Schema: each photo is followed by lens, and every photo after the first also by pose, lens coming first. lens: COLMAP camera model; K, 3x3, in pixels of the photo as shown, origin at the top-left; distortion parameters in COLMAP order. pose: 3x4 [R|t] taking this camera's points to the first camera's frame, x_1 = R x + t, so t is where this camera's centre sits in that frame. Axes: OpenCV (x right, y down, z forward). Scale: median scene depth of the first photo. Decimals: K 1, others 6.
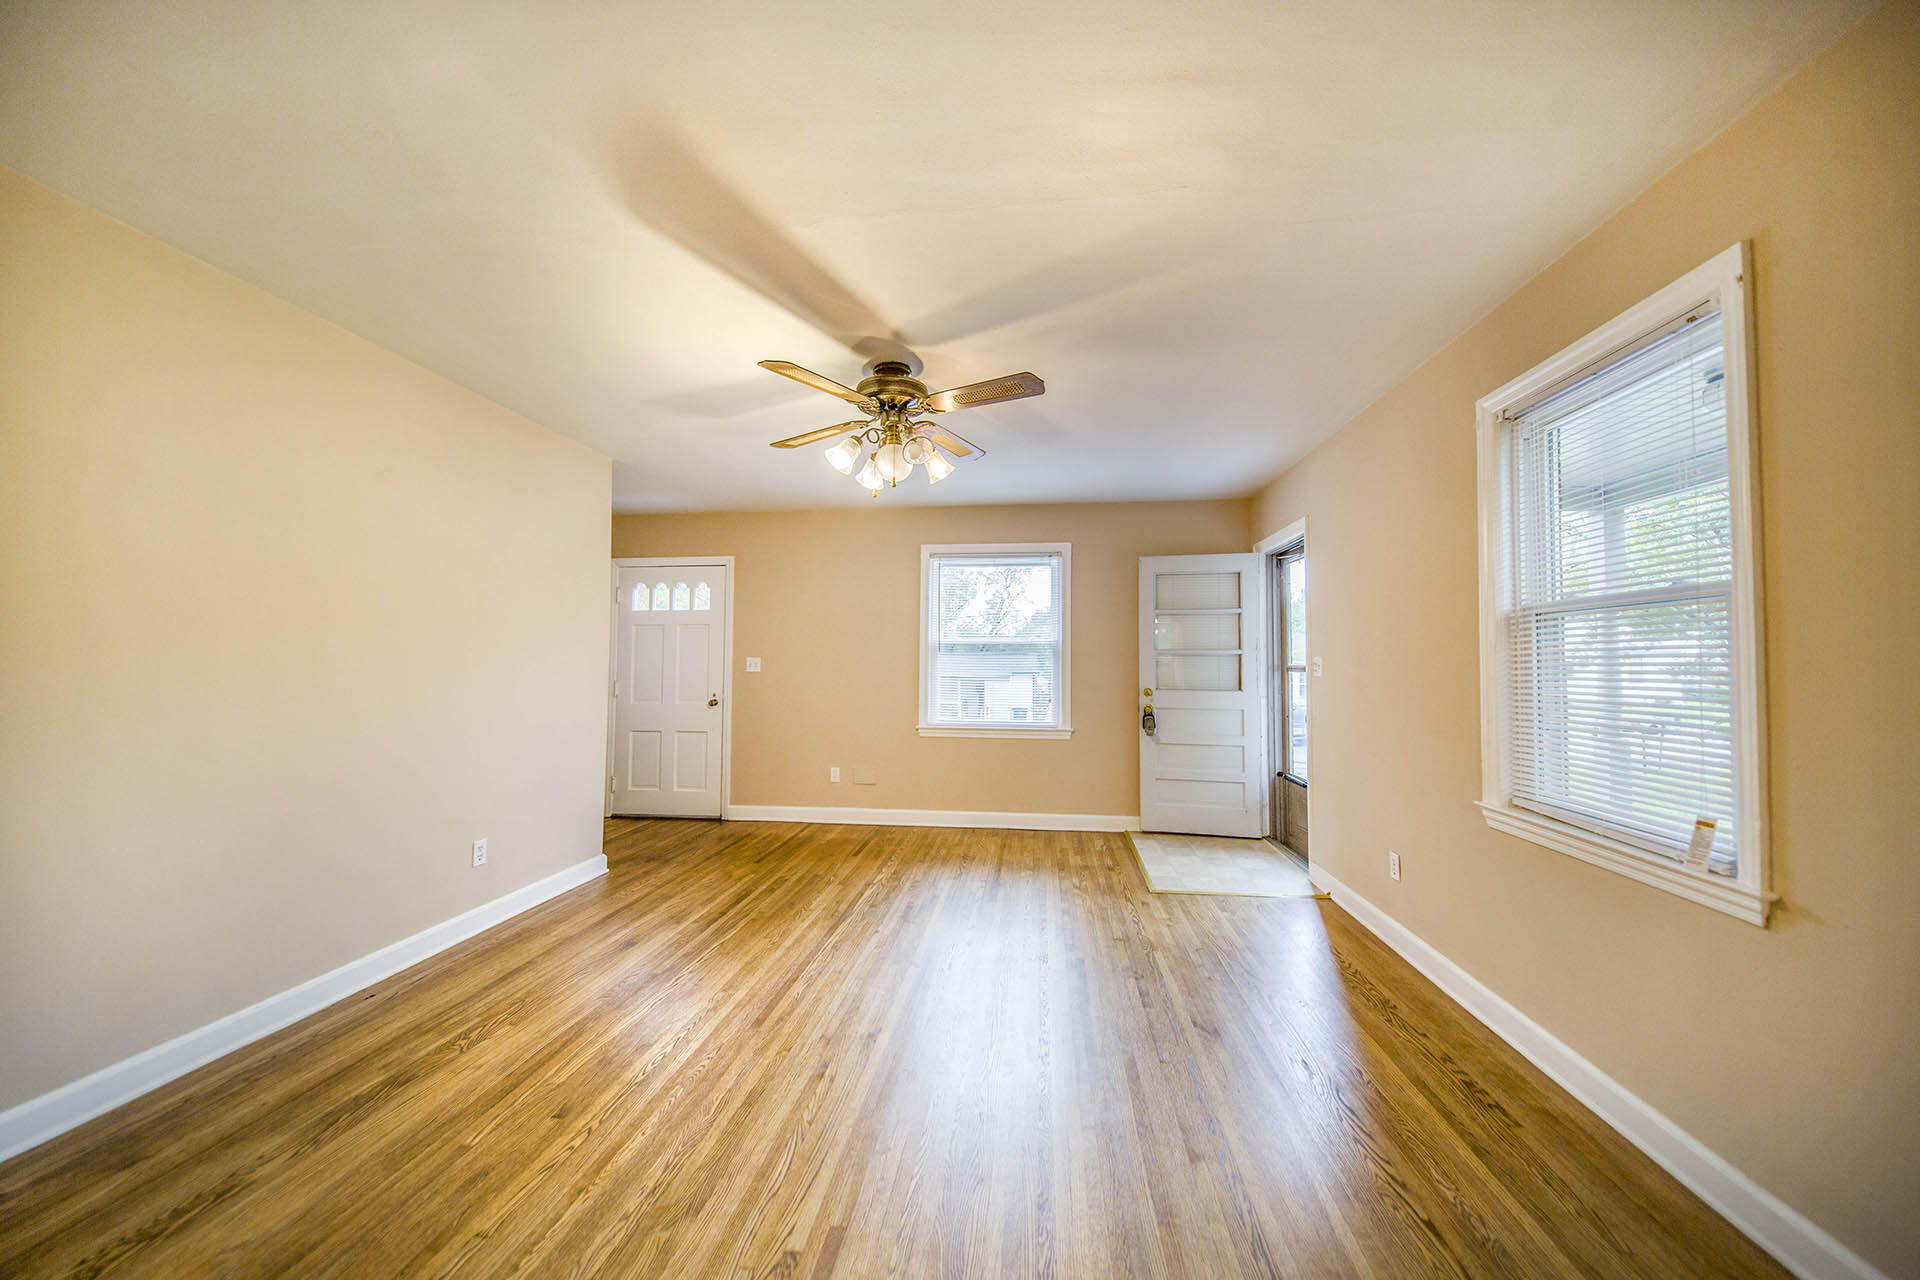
lens RADIAL K [[670.7, 0, 960.0], [0, 670.7, 640.0], [0, 0, 1]] dist [0.014756, -0.008071]
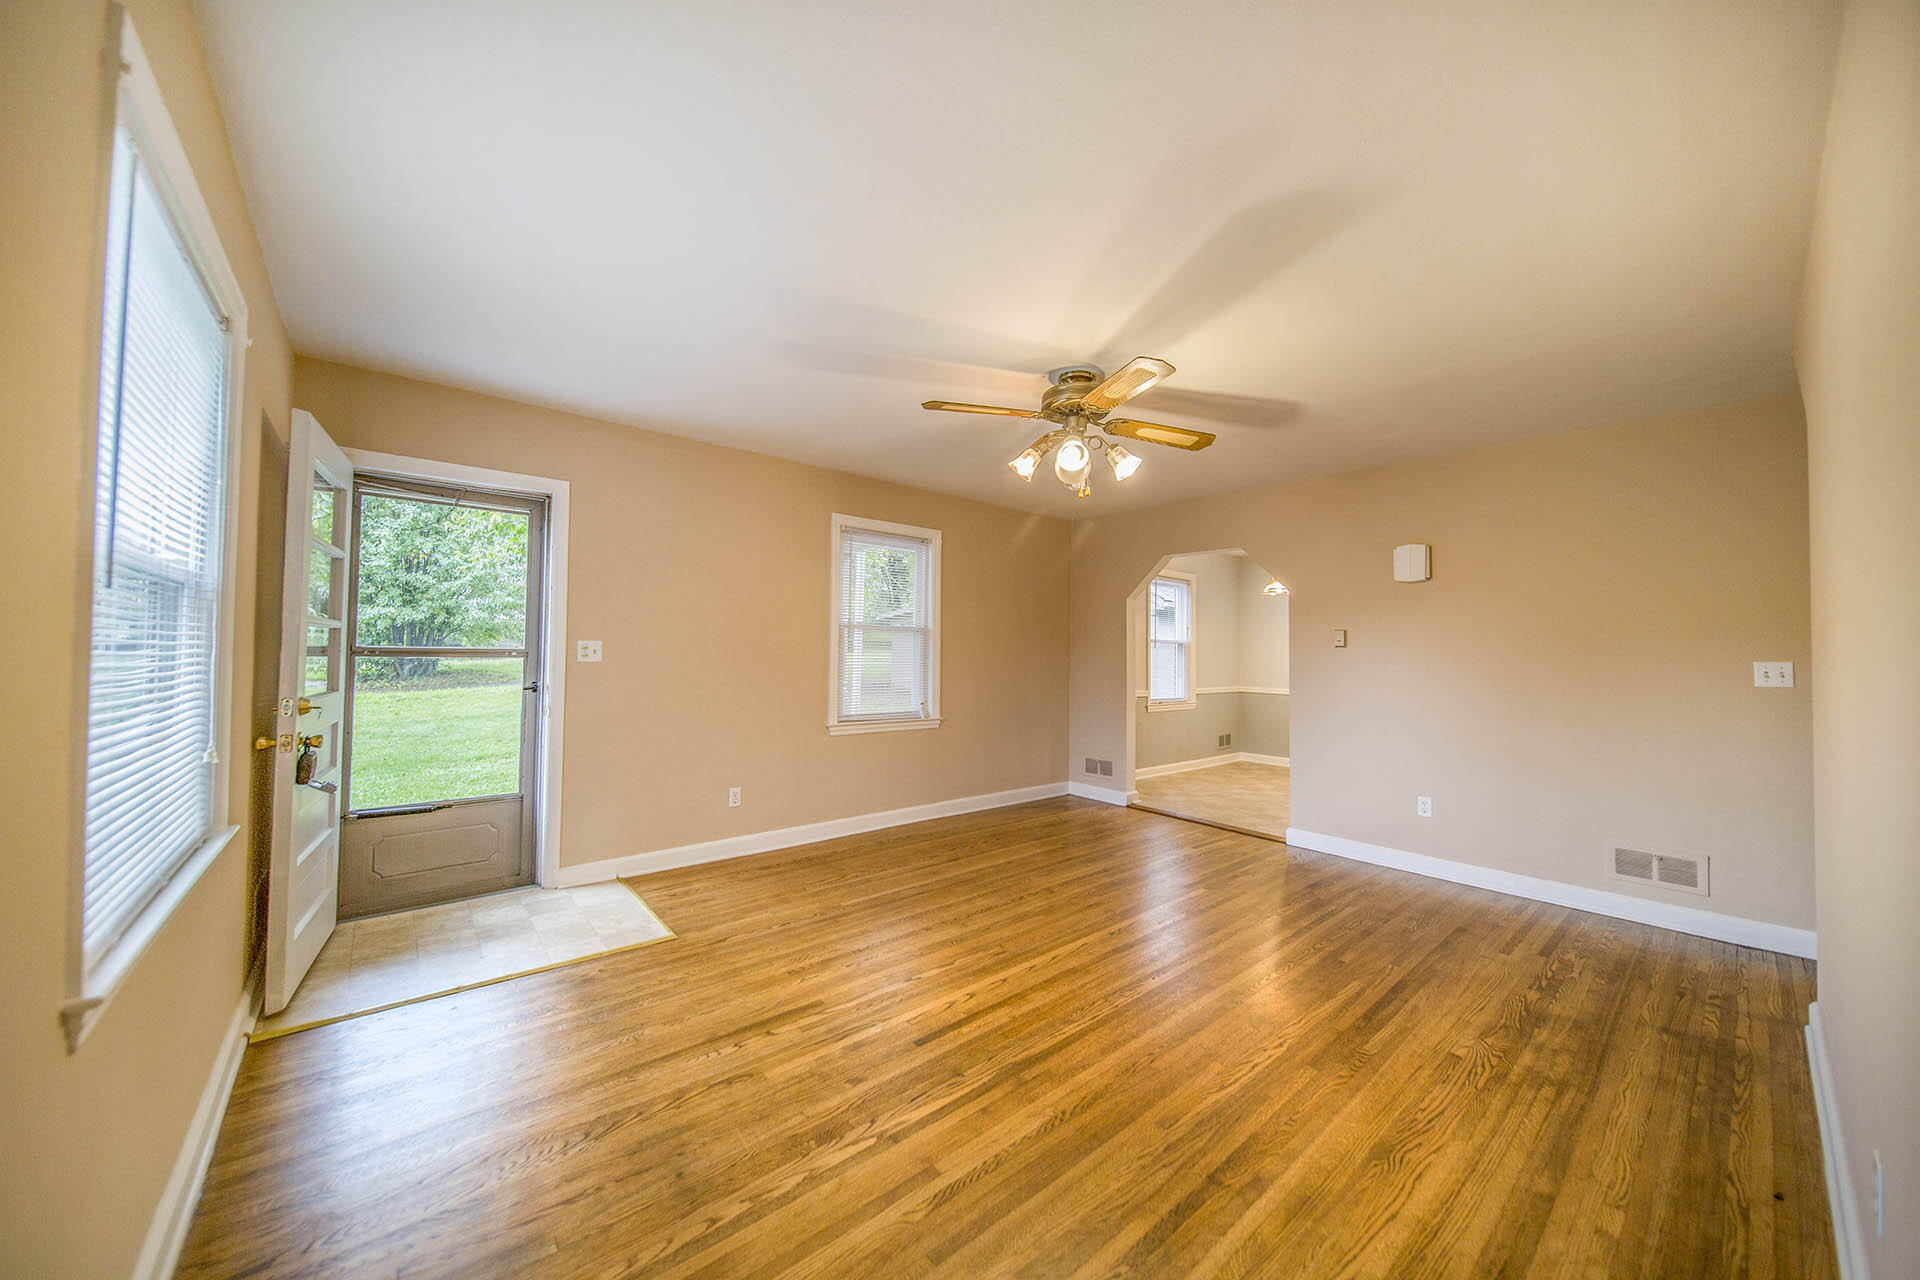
lens RADIAL K [[670.7, 0, 960.0], [0, 670.7, 640.0], [0, 0, 1]] dist [0.014756, -0.008071]
pose [[-0.732711, -0.001205, 0.680538, -0.482151], [-0.041352, 0.998229, -0.042755, 0.041976], [-0.679282, -0.059469, -0.731464, 1.319348]]
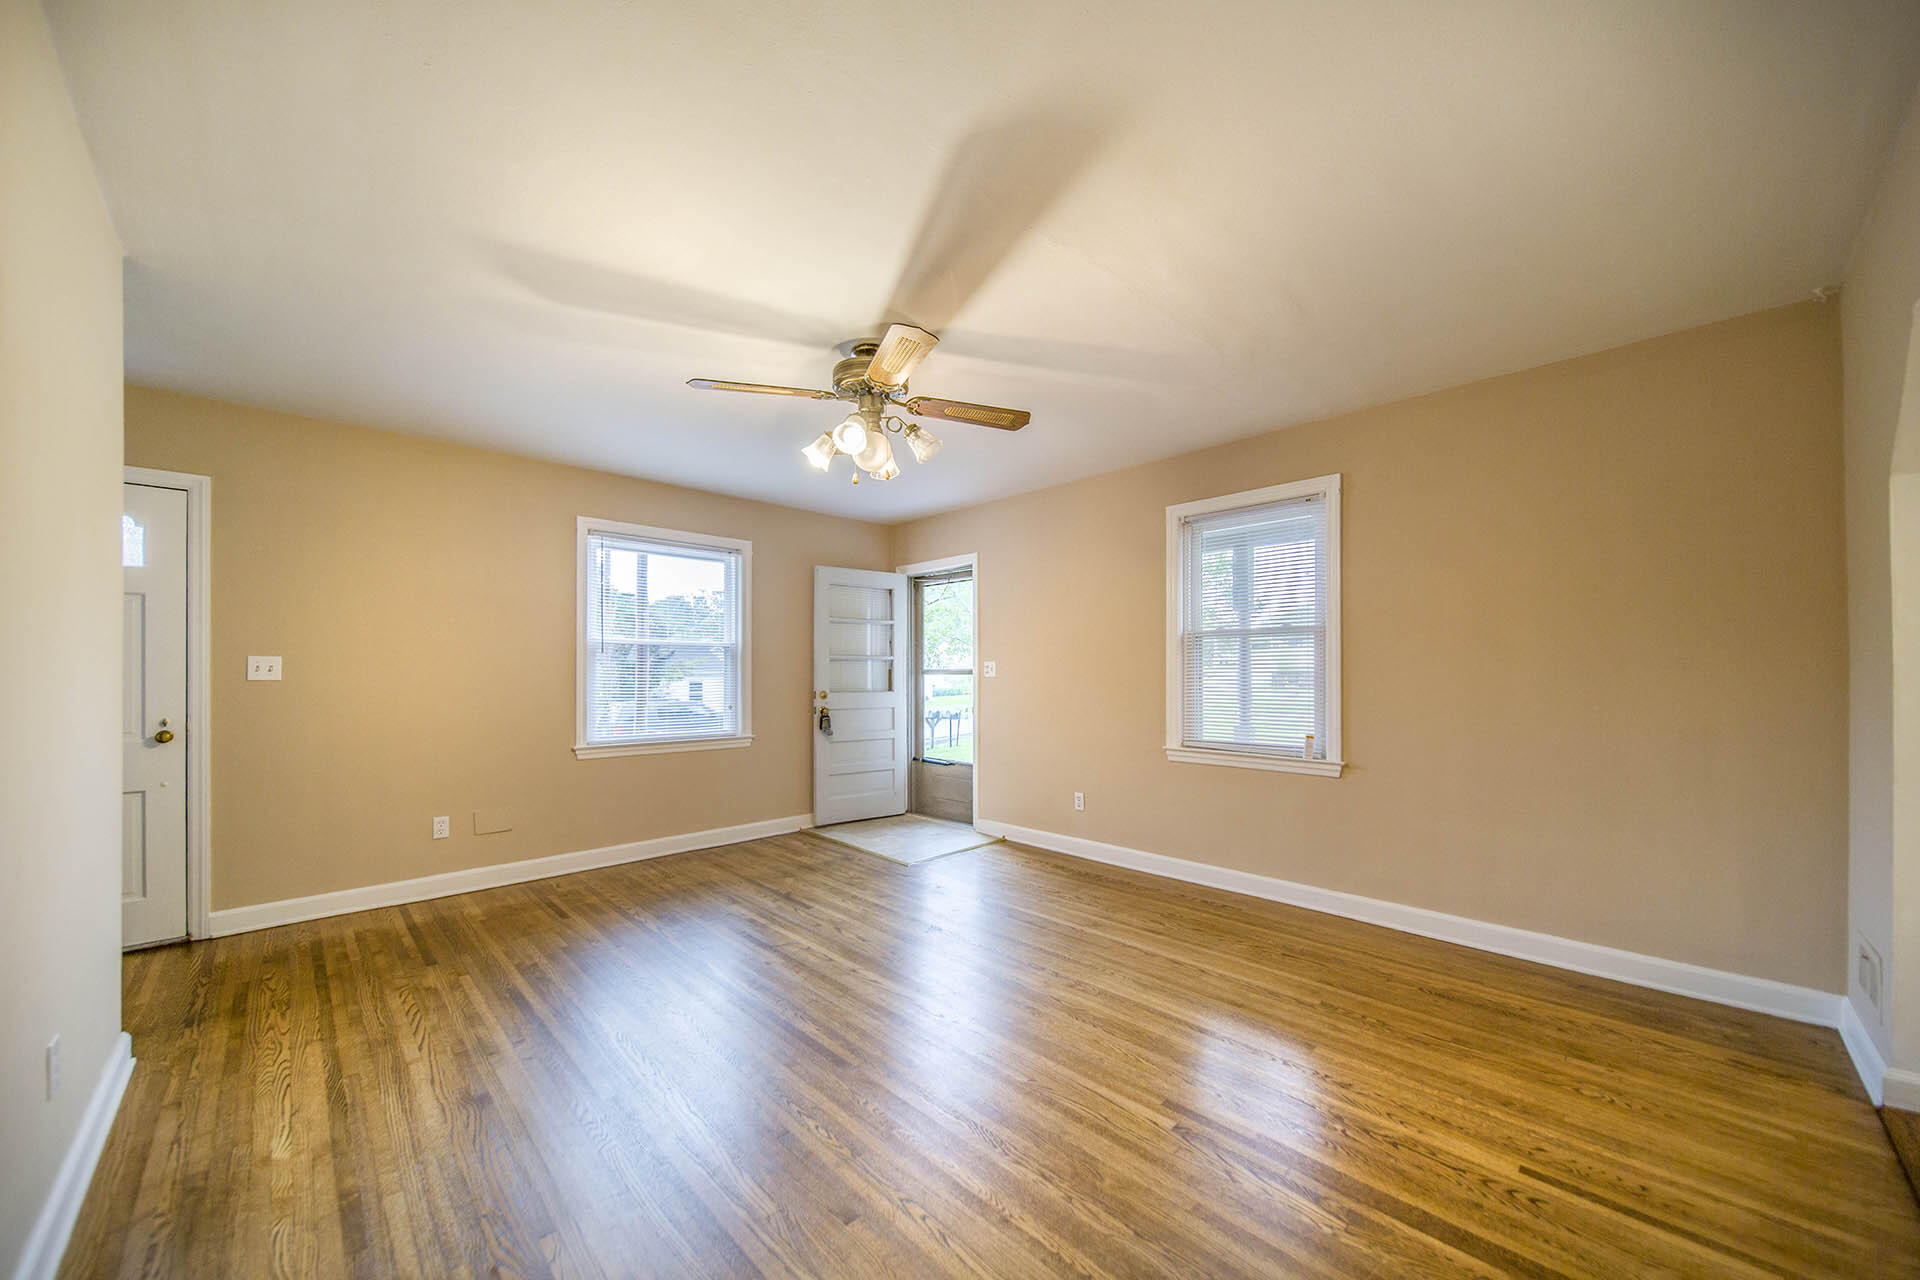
lens RADIAL K [[694.8, 0, 947.4], [0, 694.8, 674.7], [0, 0, 1]] dist [0.017157, -0.008850]
pose [[0.637914, -0.004321, 0.770096, -0.559923], [-0.023380, 0.999415, 0.024974, 0.017869], [-0.769753, -0.033936, 0.637439, 0.194945]]
